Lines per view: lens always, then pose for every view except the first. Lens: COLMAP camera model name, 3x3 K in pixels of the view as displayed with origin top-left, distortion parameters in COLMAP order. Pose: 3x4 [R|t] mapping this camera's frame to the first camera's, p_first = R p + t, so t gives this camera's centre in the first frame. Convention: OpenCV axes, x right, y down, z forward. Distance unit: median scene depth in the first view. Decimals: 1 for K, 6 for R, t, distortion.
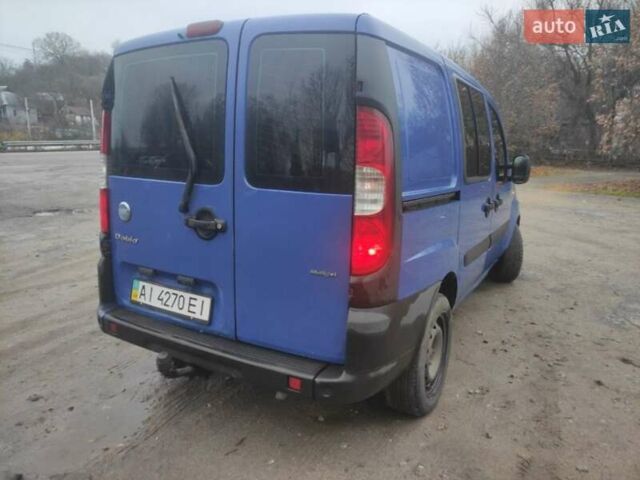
lens RADIAL K [[469.3, 0, 316.6], [0, 469.3, 241.6], [0, 0, 1]] dist [0.045394, -0.037195]
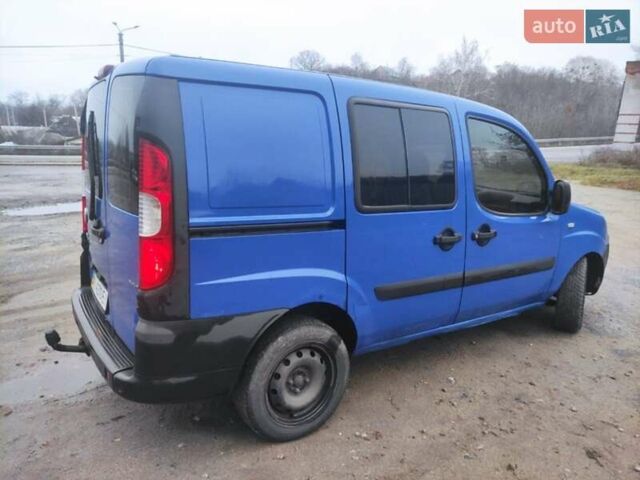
lens RADIAL K [[469.3, 0, 316.6], [0, 469.3, 241.6], [0, 0, 1]] dist [0.045394, -0.037195]
pose [[0.893458, 0.094581, -0.439076, 0.809460], [-0.097683, 0.995096, 0.015580, -0.085506], [0.438396, 0.028970, 0.898315, 0.151633]]
